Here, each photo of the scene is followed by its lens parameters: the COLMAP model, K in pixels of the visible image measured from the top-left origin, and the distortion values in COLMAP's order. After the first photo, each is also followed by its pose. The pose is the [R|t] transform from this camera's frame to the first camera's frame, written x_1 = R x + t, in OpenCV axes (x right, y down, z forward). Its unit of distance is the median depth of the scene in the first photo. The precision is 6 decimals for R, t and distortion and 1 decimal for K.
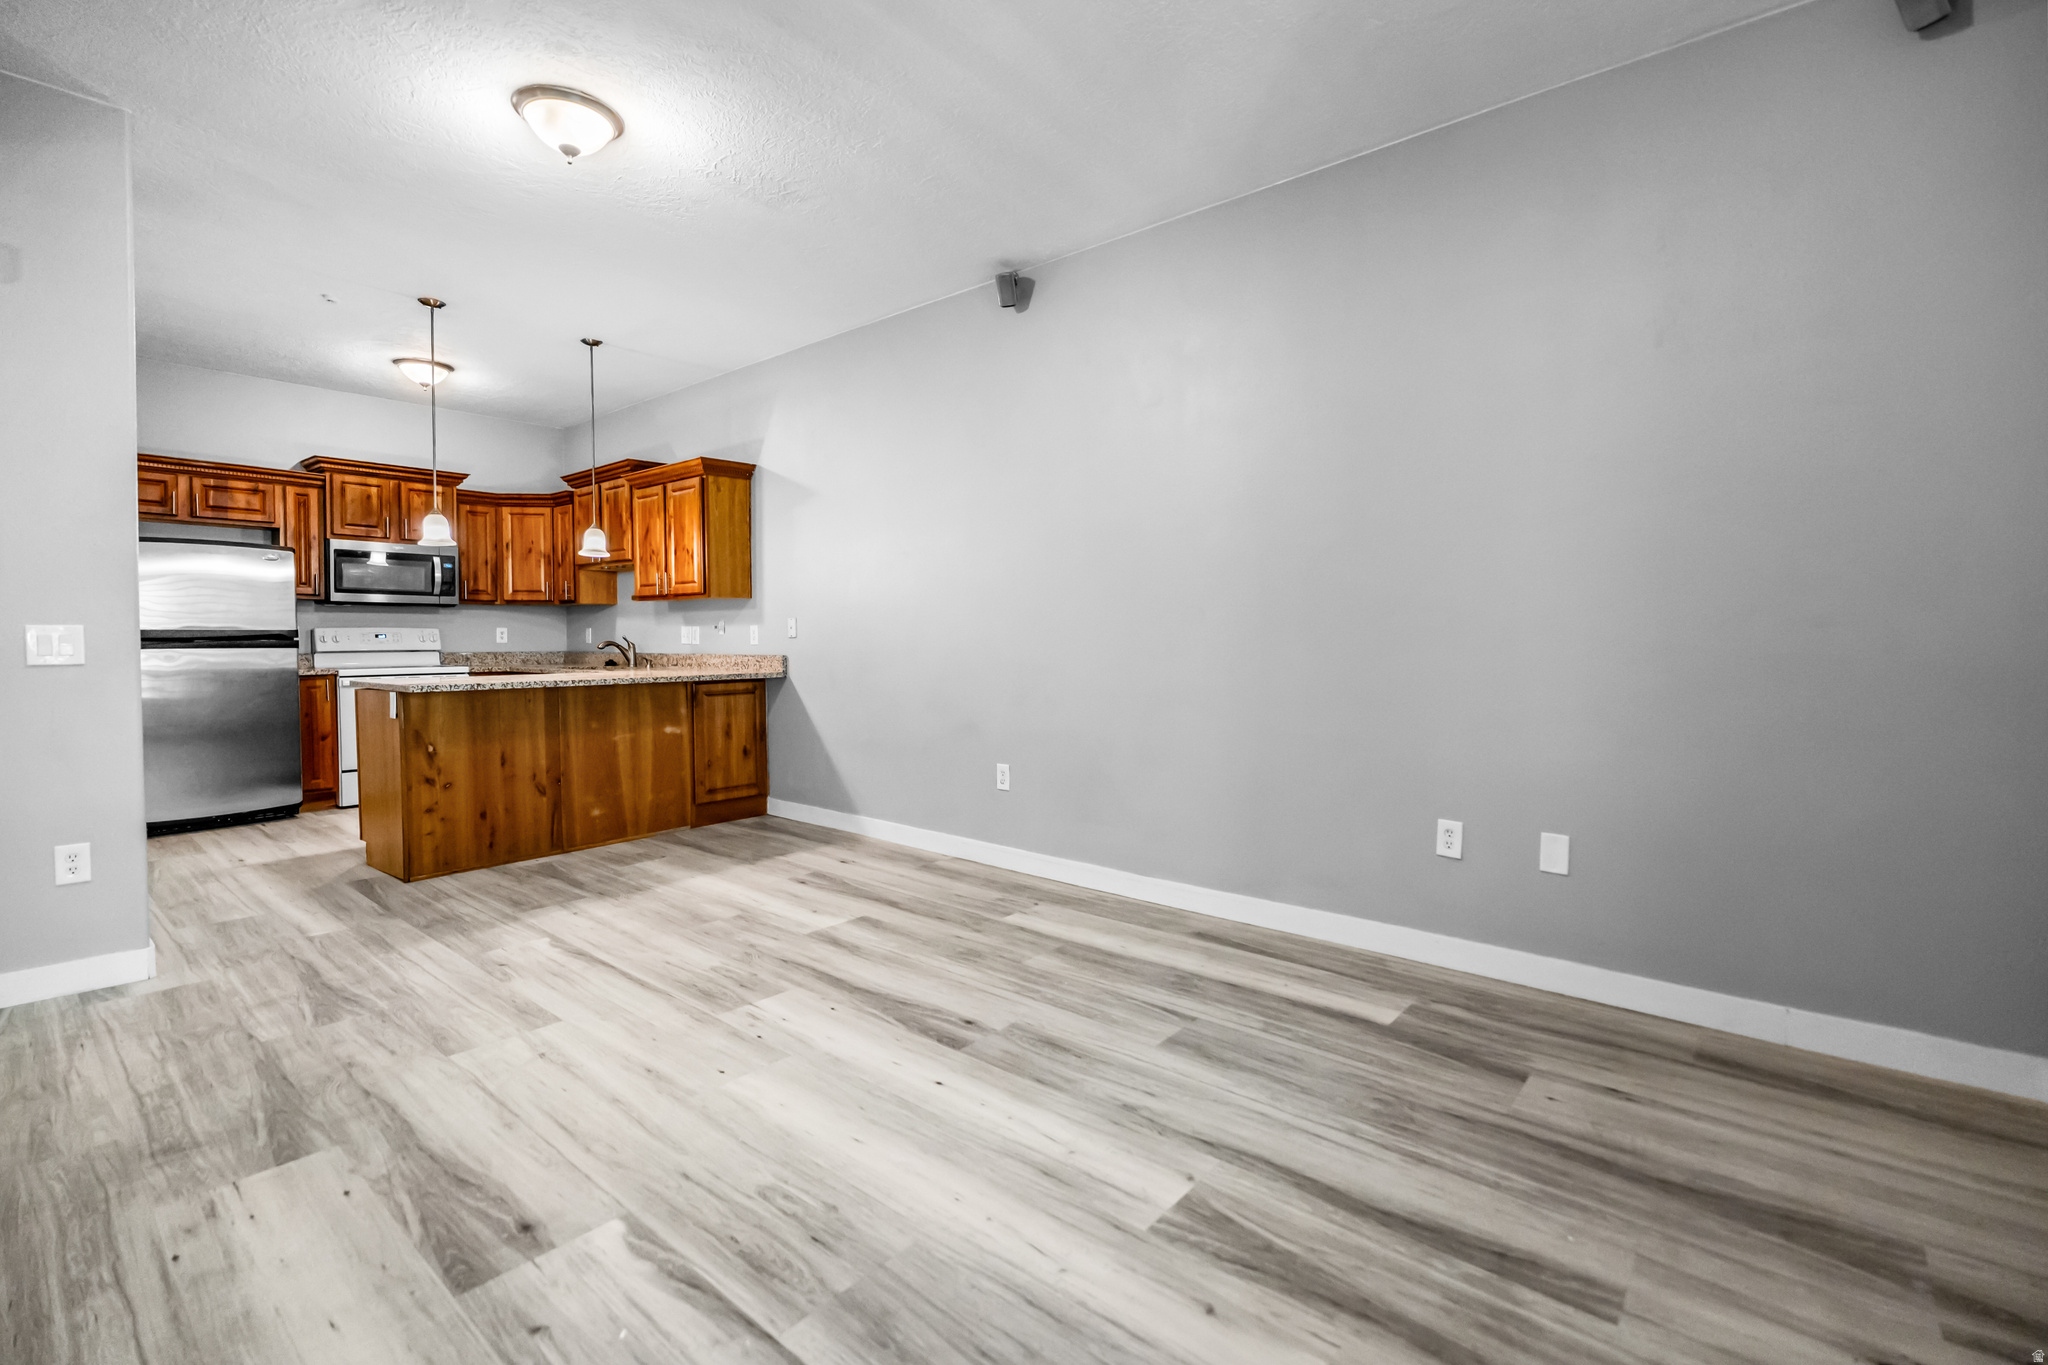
lens RADIAL K [[889.7, 0, 1022.3], [0, 889.7, 663.5], [0, 0, 1]] dist [0.000509, -0.005963]
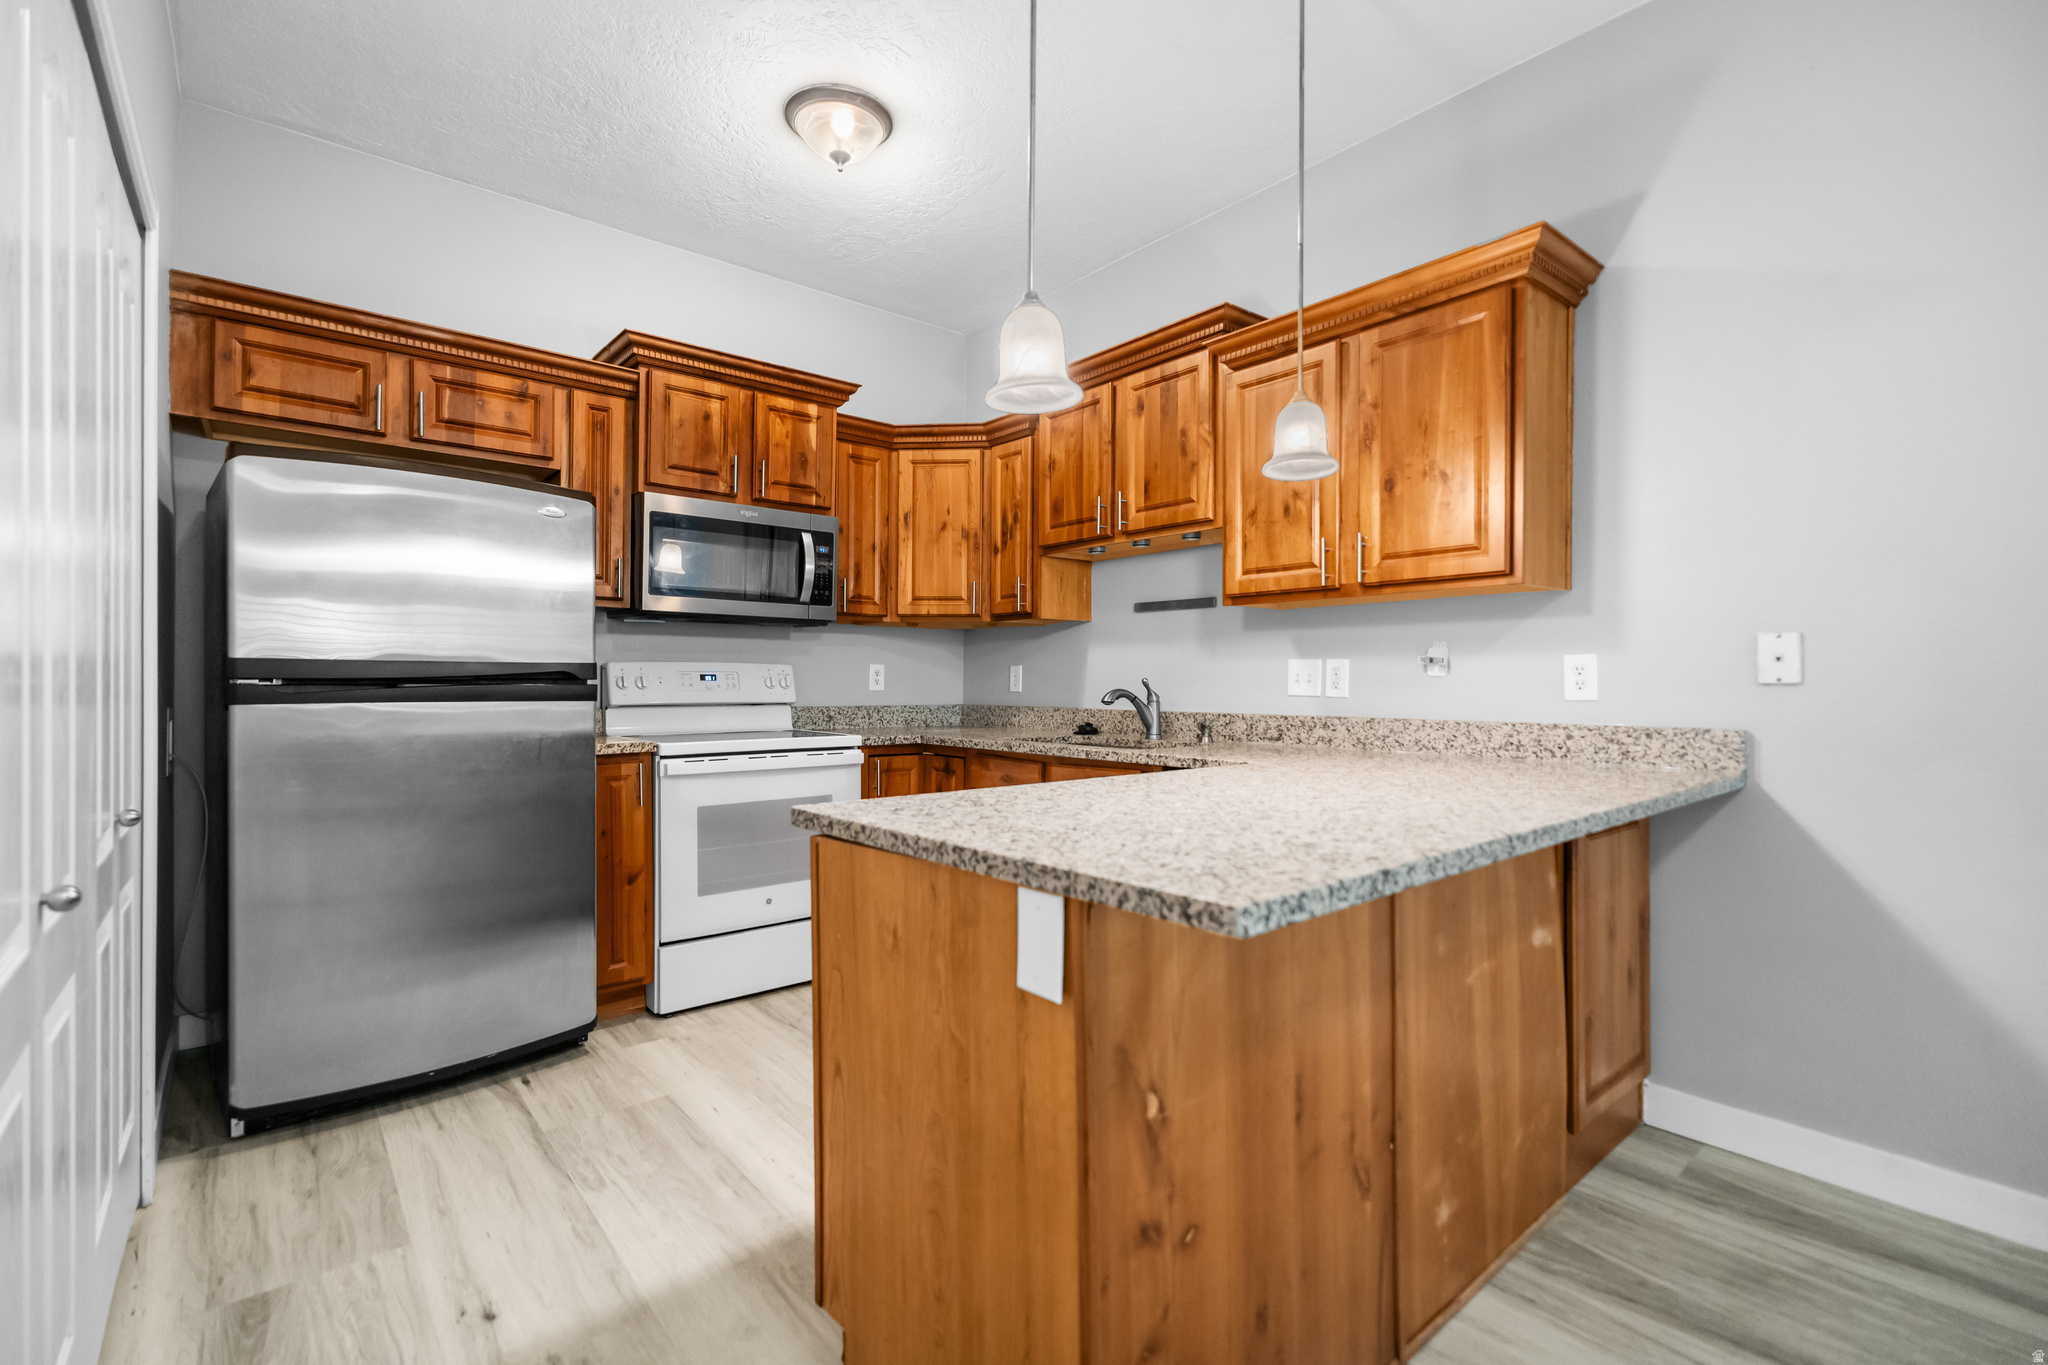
lens RADIAL K [[911.1, 0, 1024.0], [0, 911.1, 682.5], [0, 0, 1]] dist [-0.001637, 0.000124]
pose [[0.984120, 0.004473, -0.177450, -0.478219], [-0.009654, 0.999552, -0.028345, -0.014855], [0.177244, 0.029608, 0.983722, 0.530186]]
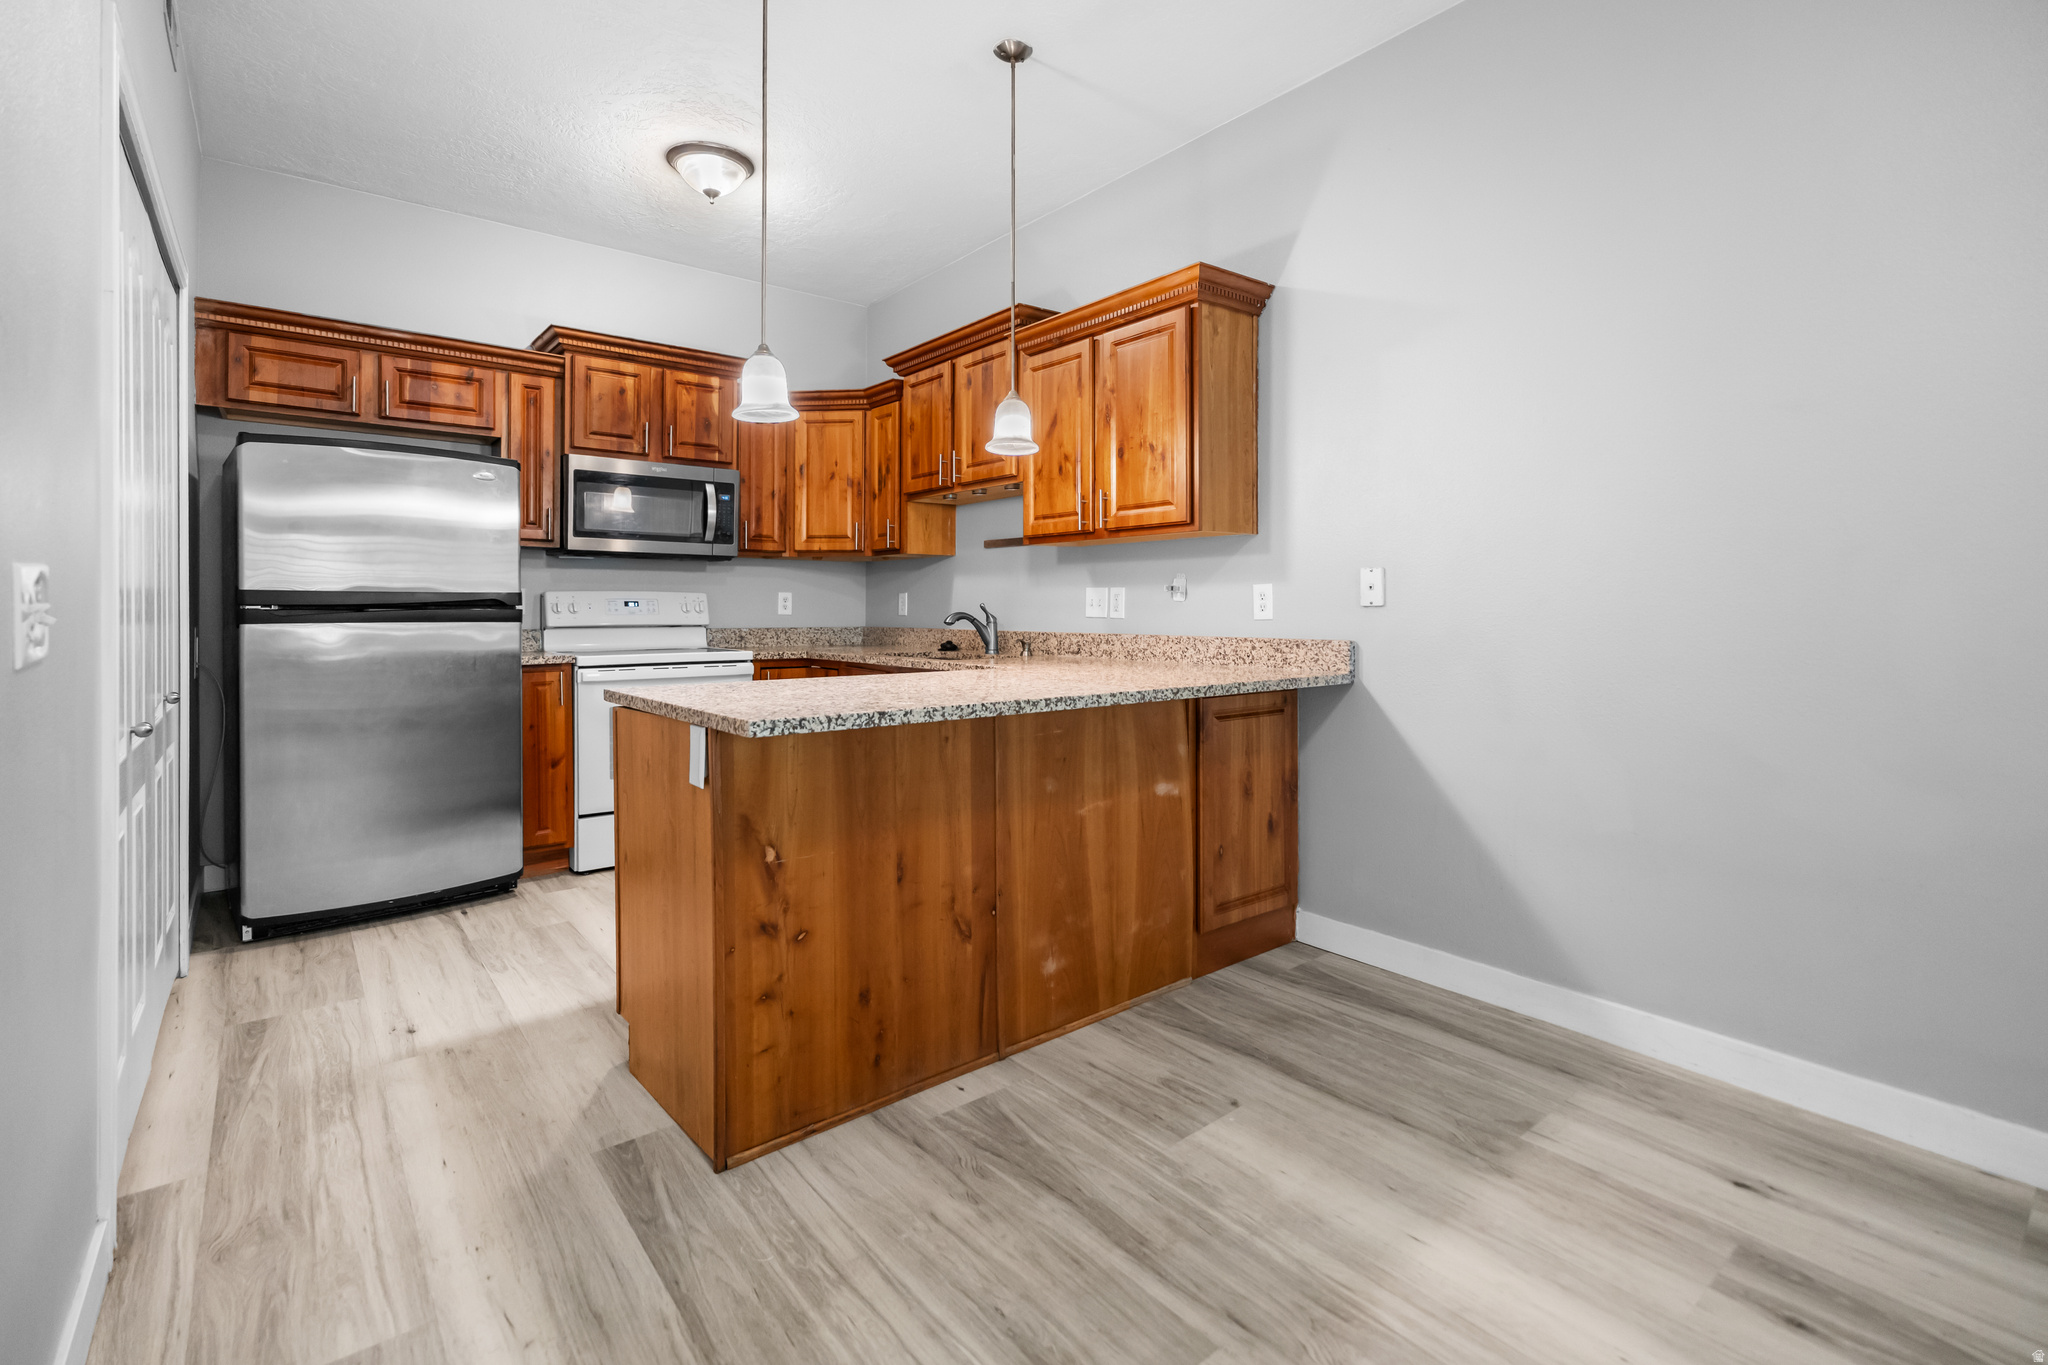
lens RADIAL K [[928.7, 0, 1021.0], [0, 928.7, 613.2], [0, 0, 1]] dist [-0.012278, 0.007748]
pose [[0.980199, 0.003083, -0.197993, -0.330748], [-0.008050, 0.999673, -0.024288, -0.010096], [0.197853, 0.025401, 0.979903, 0.416612]]
